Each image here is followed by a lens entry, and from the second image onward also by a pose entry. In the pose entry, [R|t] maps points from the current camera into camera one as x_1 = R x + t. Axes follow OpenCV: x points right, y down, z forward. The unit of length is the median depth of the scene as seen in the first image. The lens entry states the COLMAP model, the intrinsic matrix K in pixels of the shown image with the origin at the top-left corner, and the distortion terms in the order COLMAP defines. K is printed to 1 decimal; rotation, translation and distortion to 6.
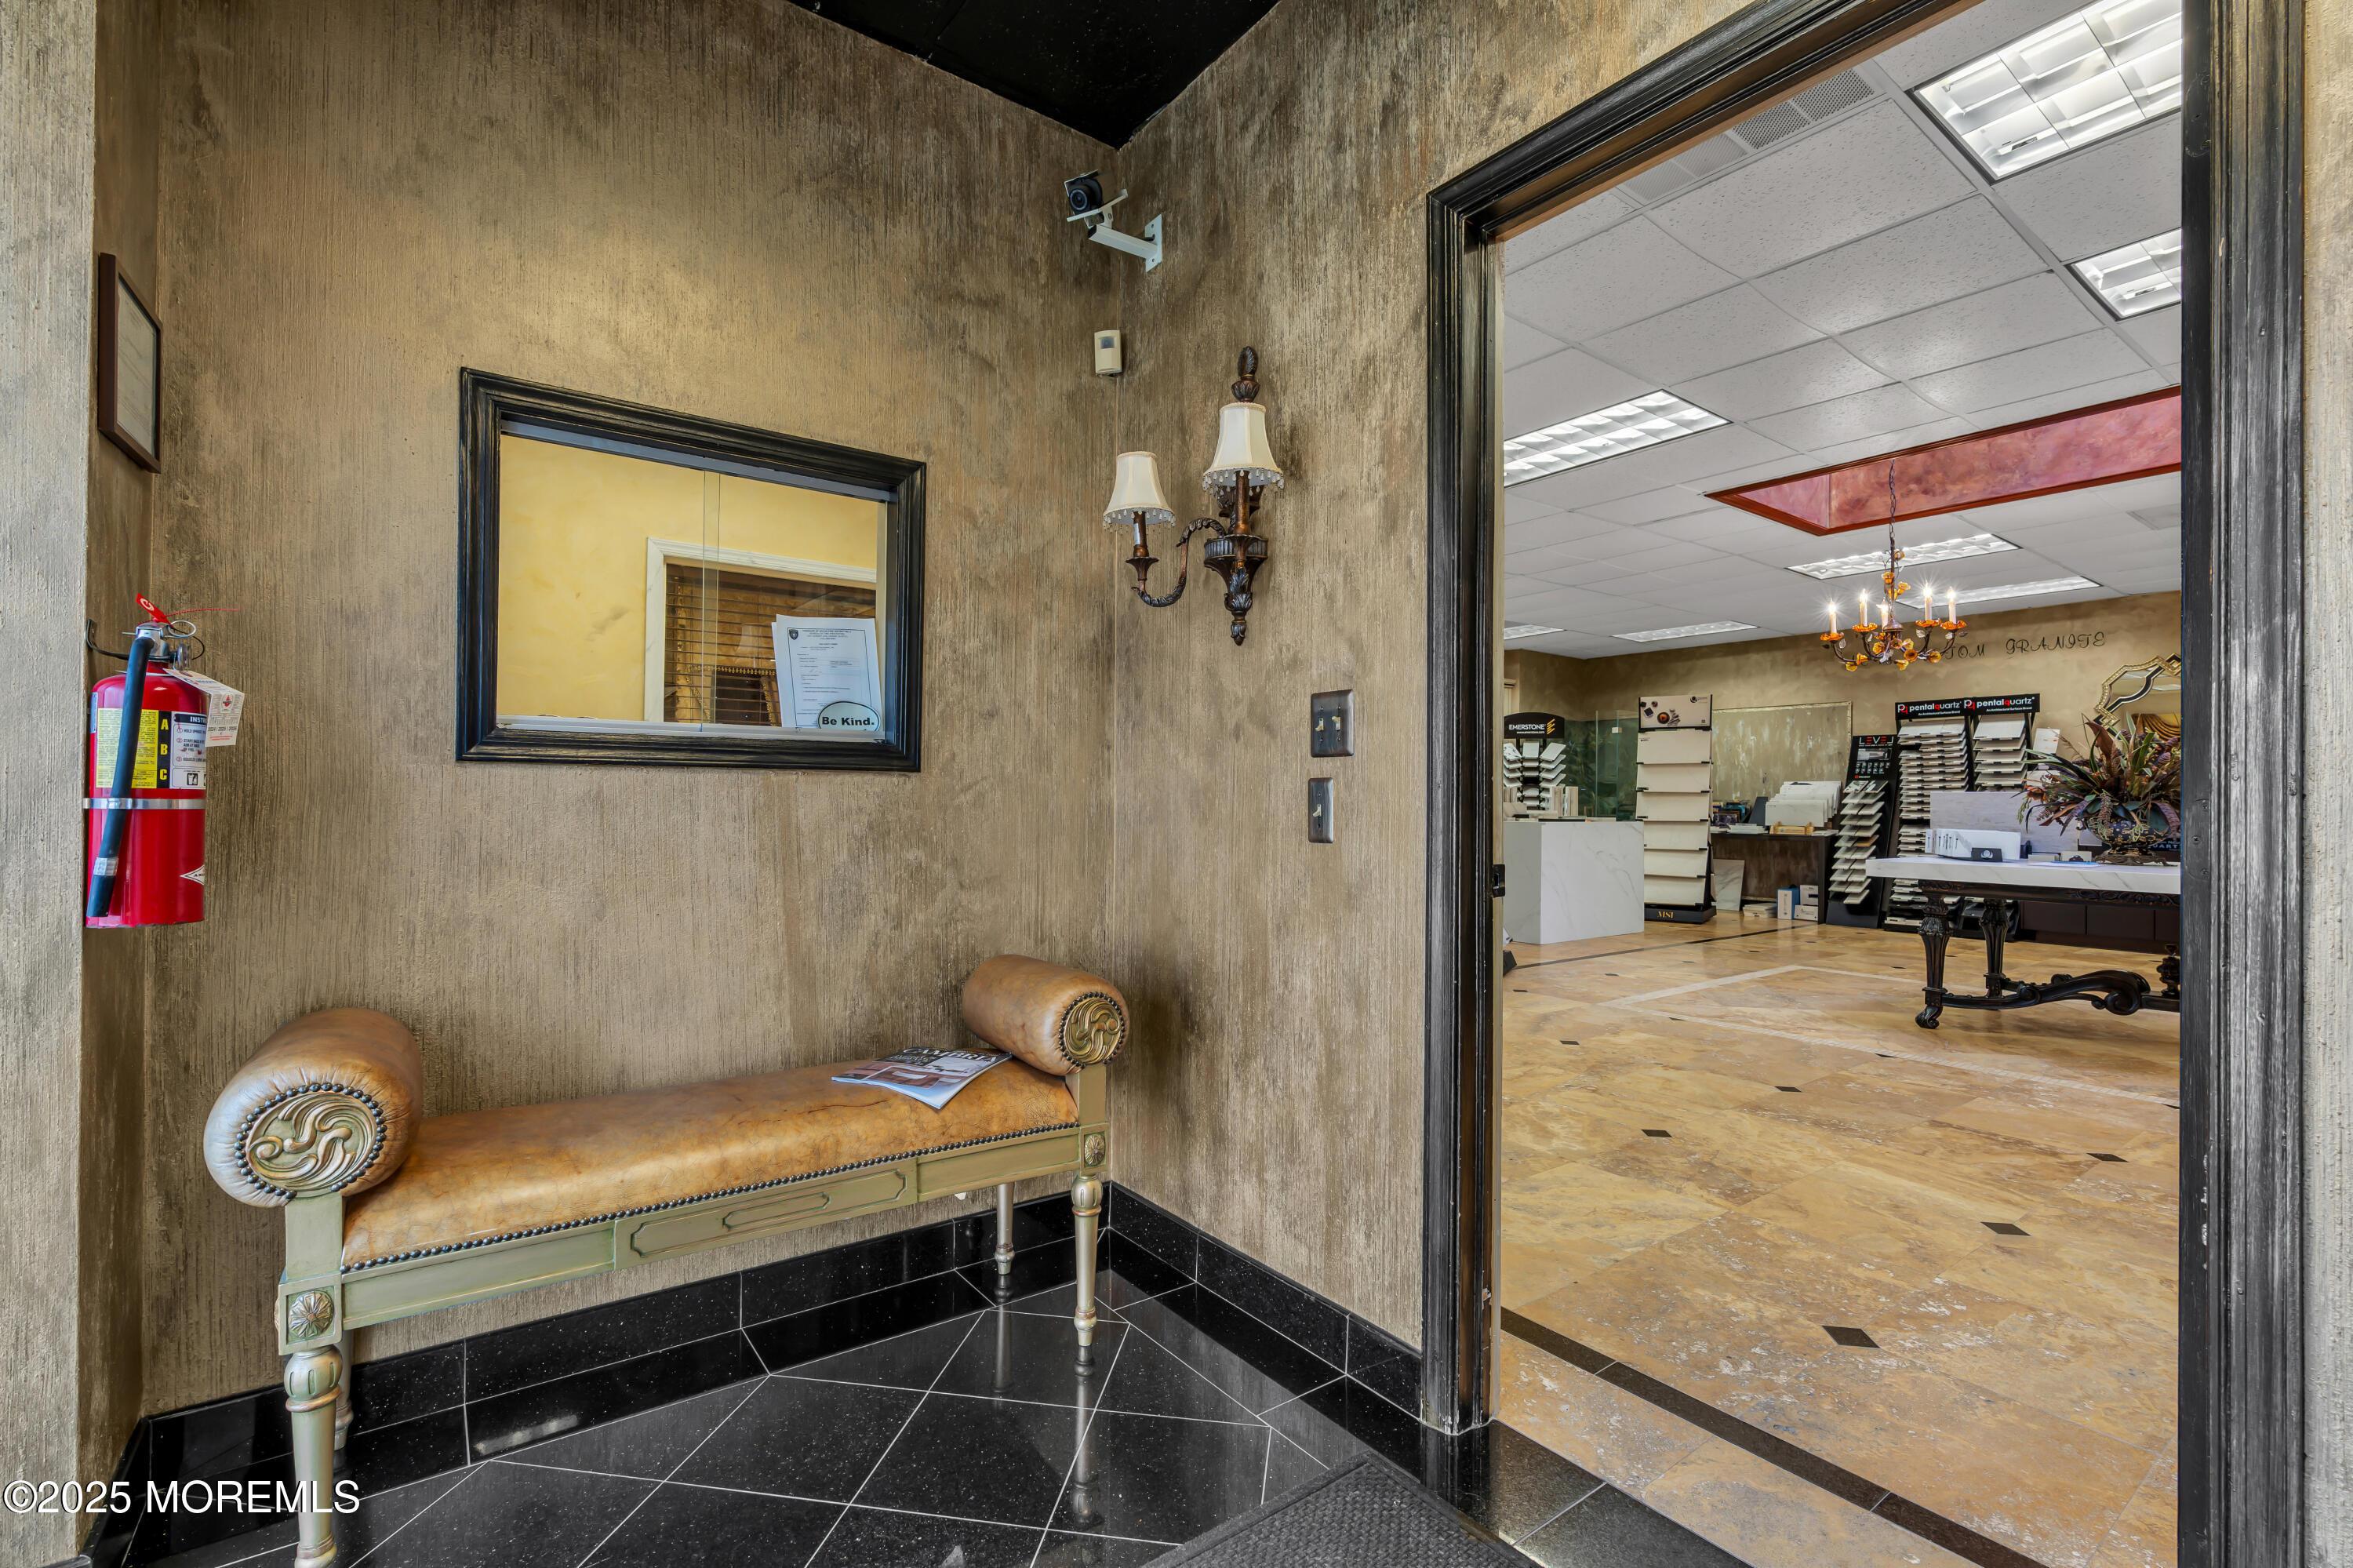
lens RADIAL K [[1051.6, 0, 1173.9], [0, 1051.6, 792.5], [0, 0, 1]] dist [-0.010493, 0.003201]
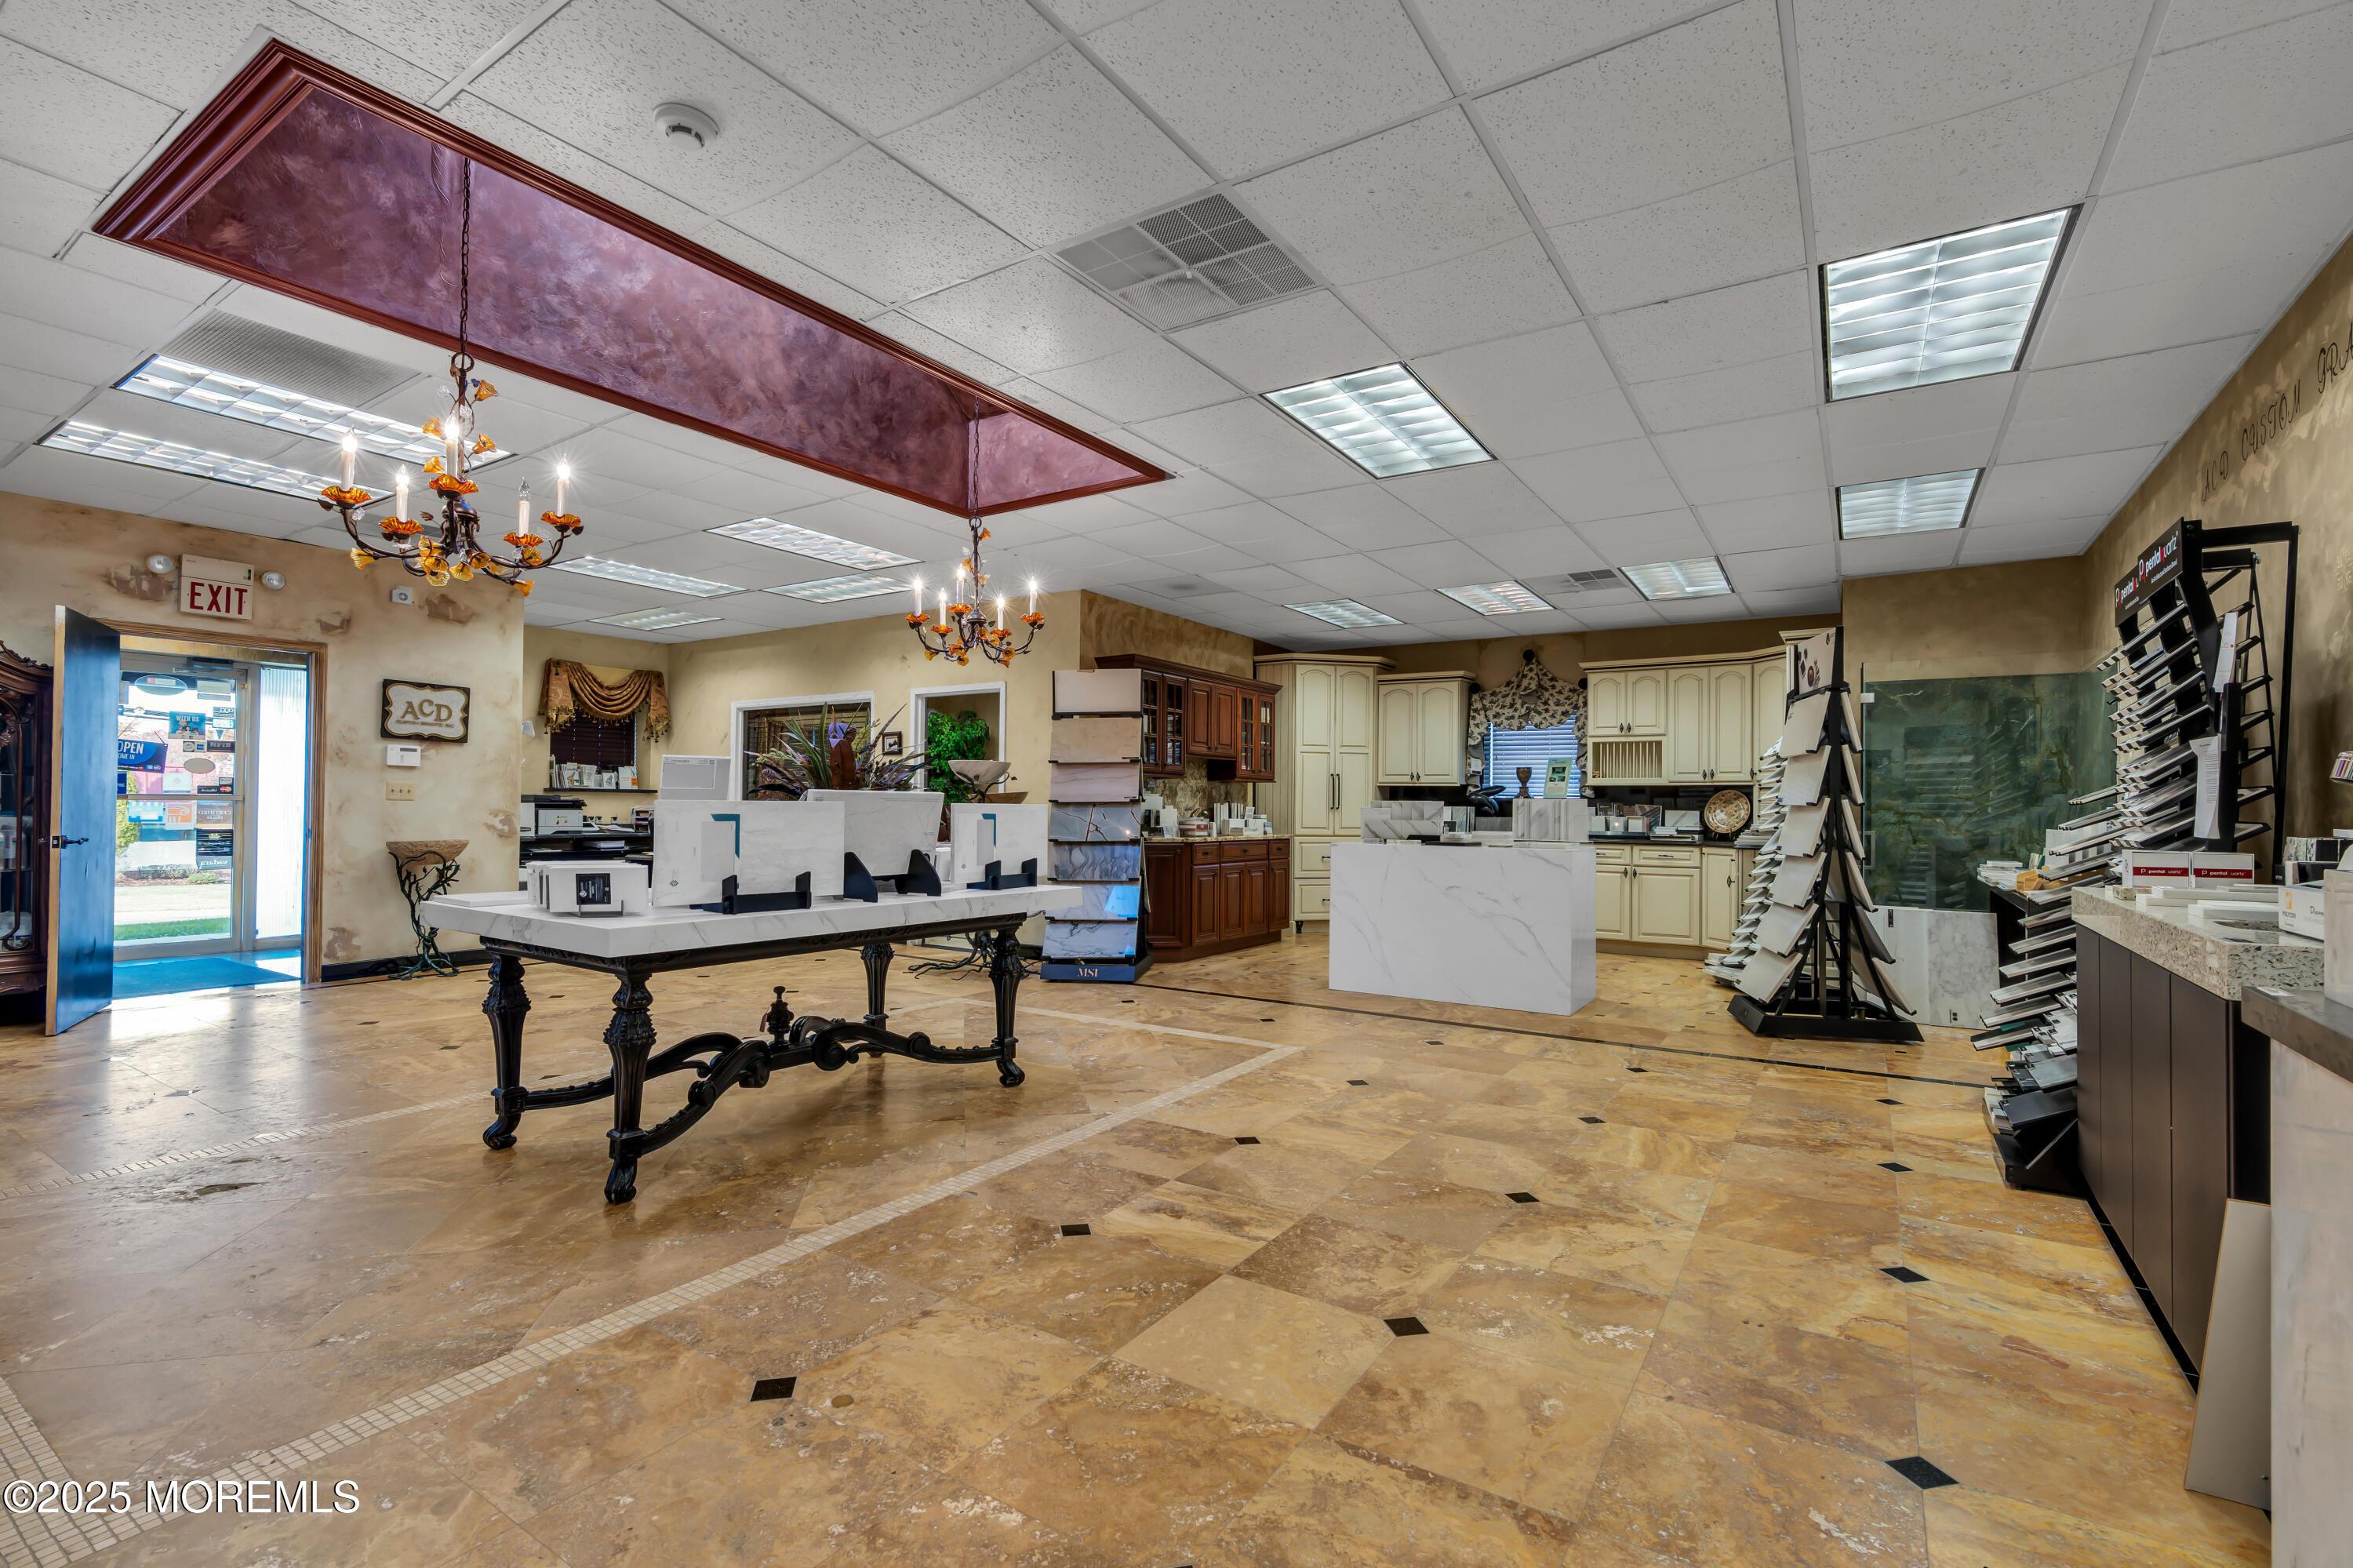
lens RADIAL K [[1051.6, 0, 1180.9], [0, 1051.6, 792.5], [0, 0, 1]] dist [-0.010493, 0.003201]
pose [[-0.358906, 0.001465, 0.933373, 0.053899], [-0.019633, 0.999766, -0.009119, -0.007326], [-0.933167, -0.021598, -0.358793, 0.927403]]
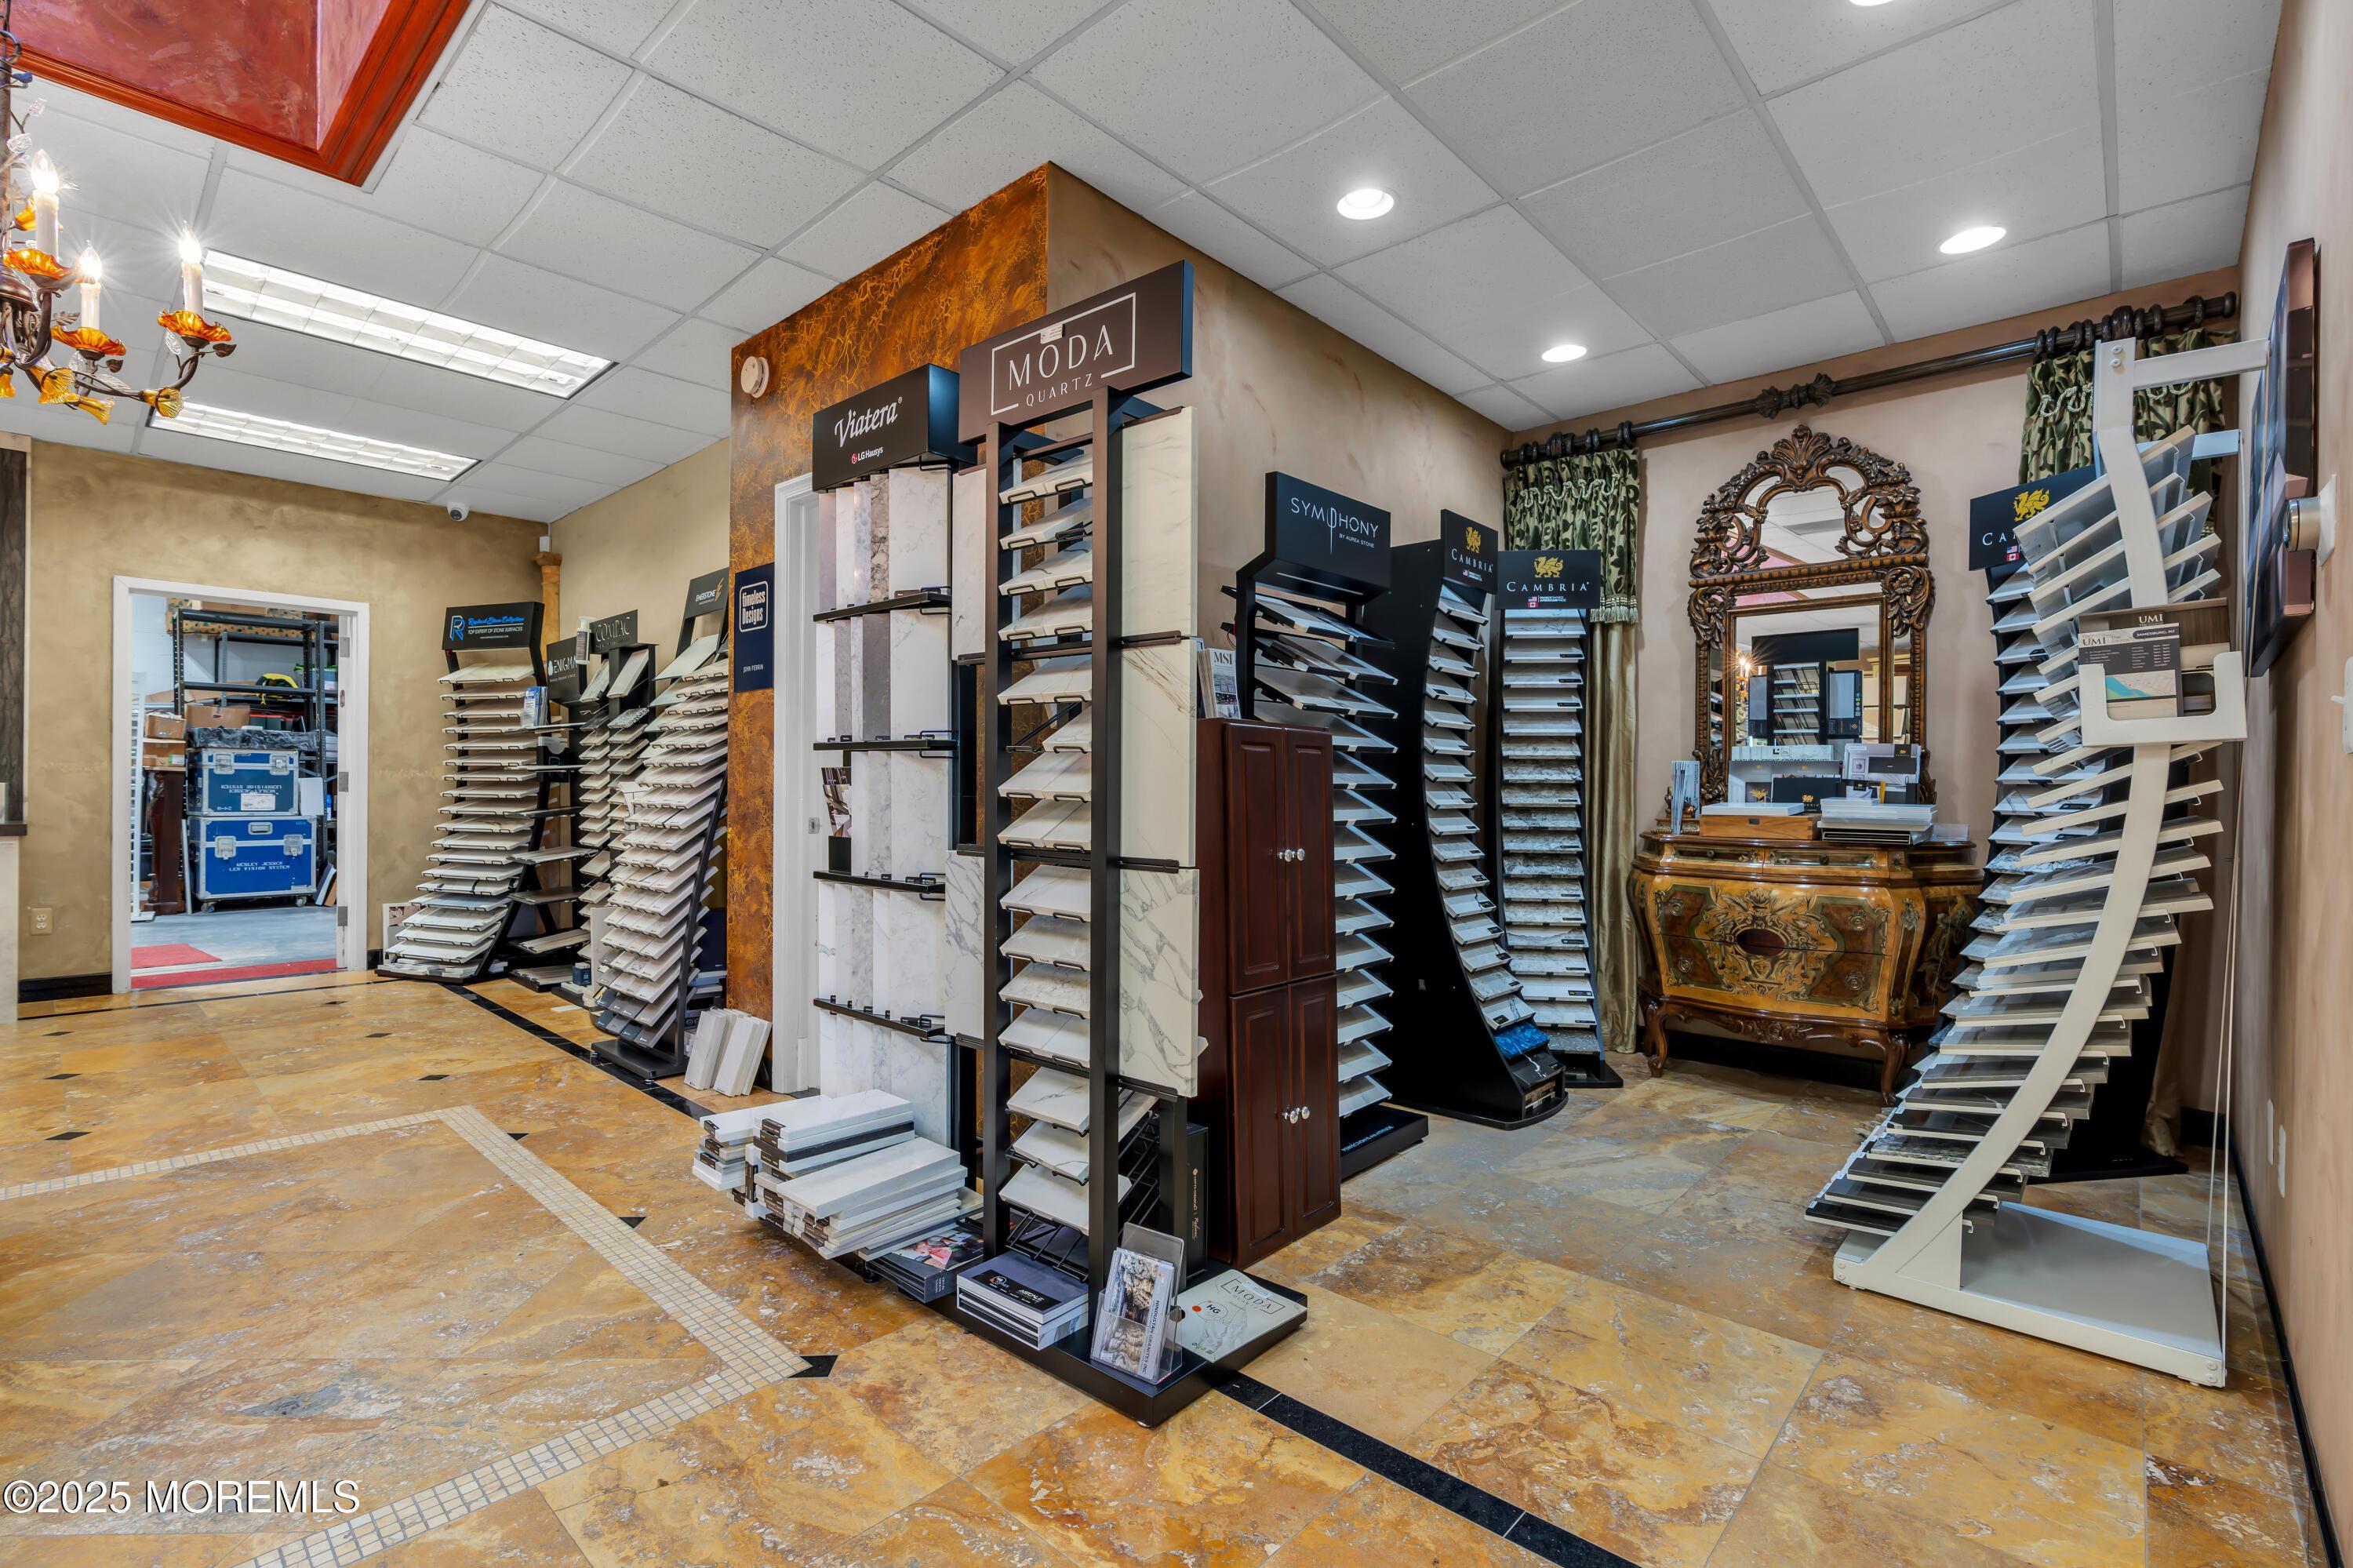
lens RADIAL K [[1051.6, 0, 1178.7], [0, 1051.6, 790.2], [0, 0, 1]] dist [-0.010493, 0.003201]
pose [[0.204134, -0.004759, -0.978931, 1.243841], [0.002813, 0.999987, -0.004275, 0.018754], [0.978939, -0.001882, 0.204144, 1.451606]]
